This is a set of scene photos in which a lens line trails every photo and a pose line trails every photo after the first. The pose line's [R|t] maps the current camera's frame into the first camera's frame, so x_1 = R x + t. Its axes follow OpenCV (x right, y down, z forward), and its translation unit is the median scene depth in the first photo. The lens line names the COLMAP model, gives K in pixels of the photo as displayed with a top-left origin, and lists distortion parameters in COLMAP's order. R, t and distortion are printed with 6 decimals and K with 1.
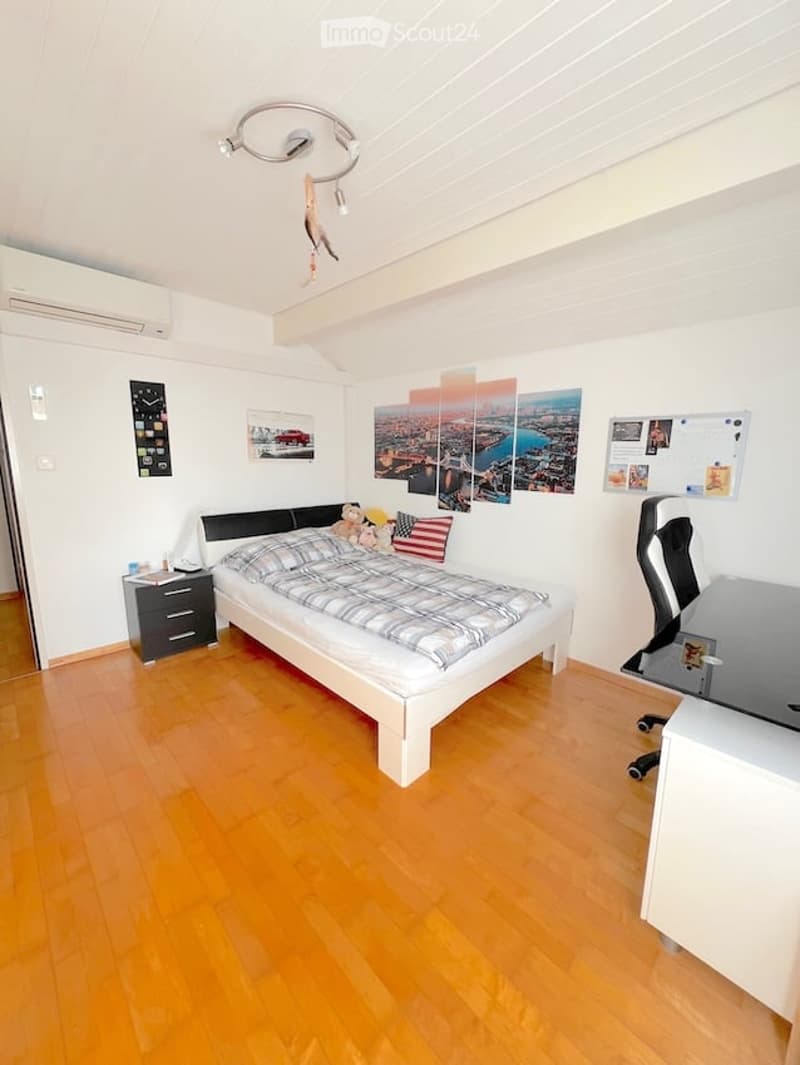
lens RADIAL K [[425.0, 0, 397.8], [0, 425.0, 532.5], [0, 0, 1]] dist [-0.001432, -0.000013]
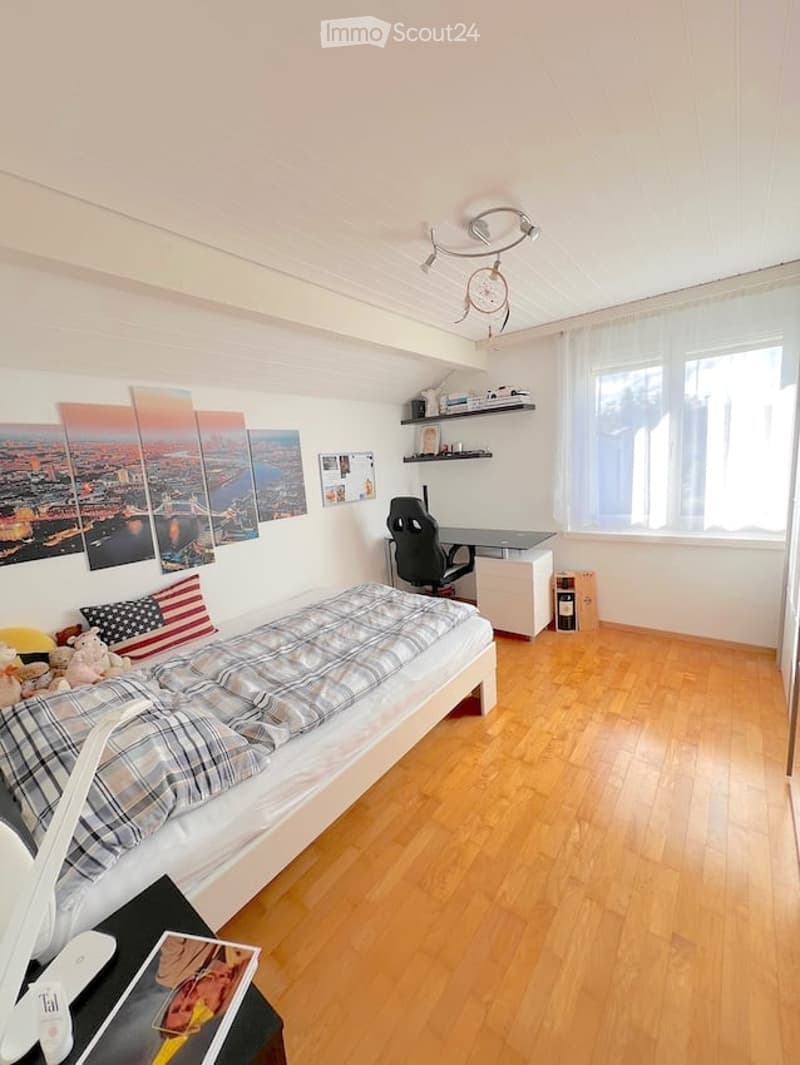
lens RADIAL K [[425.0, 0, 396.4], [0, 425.0, 530.1], [0, 0, 1]] dist [-0.001432, -0.000013]
pose [[-0.121960, -0.156672, 0.980092, -0.709370], [0.255243, 0.949302, 0.183512, -0.174341], [-0.959154, 0.272543, -0.075788, 0.724514]]
